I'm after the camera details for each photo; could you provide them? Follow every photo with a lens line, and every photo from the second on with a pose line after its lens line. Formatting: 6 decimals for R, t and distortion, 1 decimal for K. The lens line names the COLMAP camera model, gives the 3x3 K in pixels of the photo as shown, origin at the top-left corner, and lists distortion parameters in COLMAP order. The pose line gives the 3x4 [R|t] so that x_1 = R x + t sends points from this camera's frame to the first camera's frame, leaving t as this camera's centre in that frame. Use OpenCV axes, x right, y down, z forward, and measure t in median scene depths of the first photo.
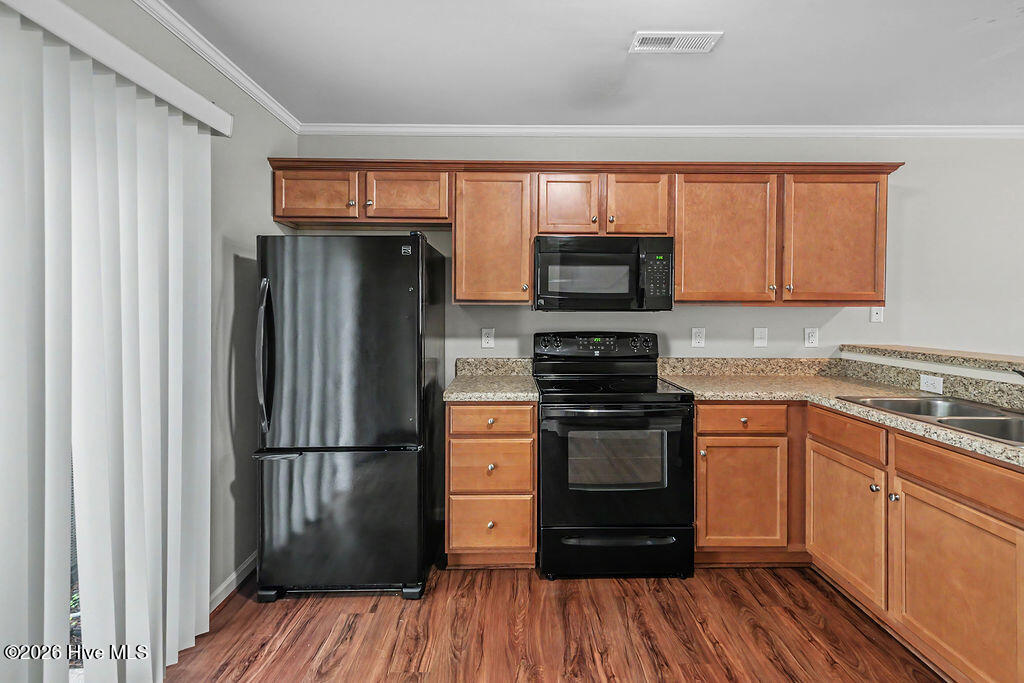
lens RADIAL K [[454.8, 0, 517.8], [0, 454.8, 313.9], [0, 0, 1]] dist [-0.000901, -0.000465]
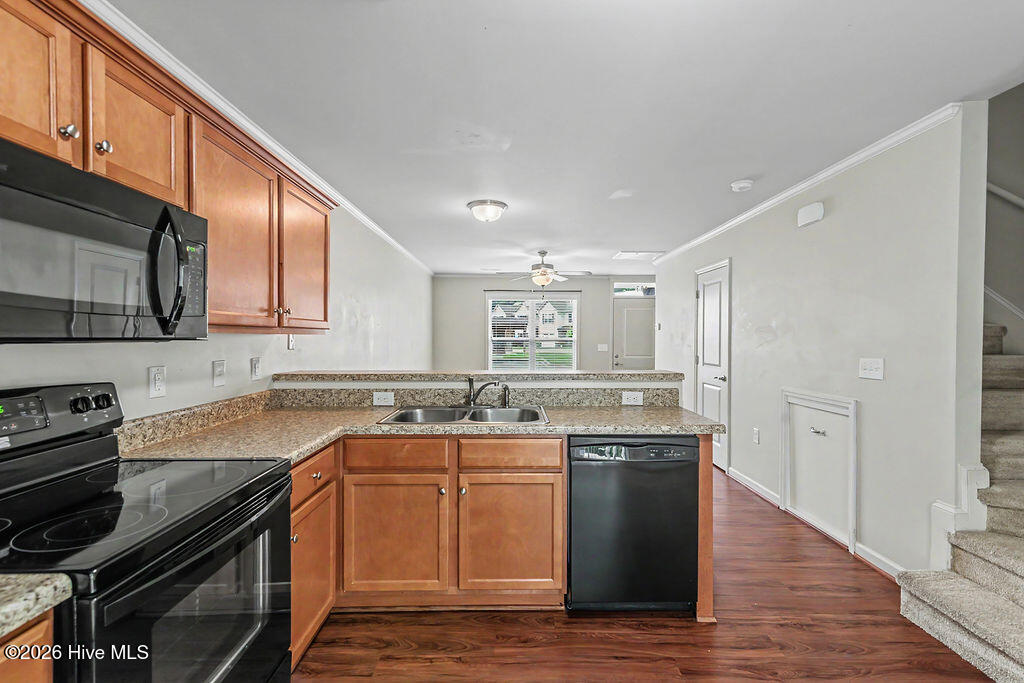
lens RADIAL K [[454.8, 0, 508.4], [0, 454.8, 341.8], [0, 0, 1]] dist [-0.000901, -0.000465]
pose [[0.019620, -0.011174, 0.999745, -0.292967], [0.010281, 0.999887, 0.010974, -0.008194], [-0.999755, 0.010064, 0.019732, 0.637498]]
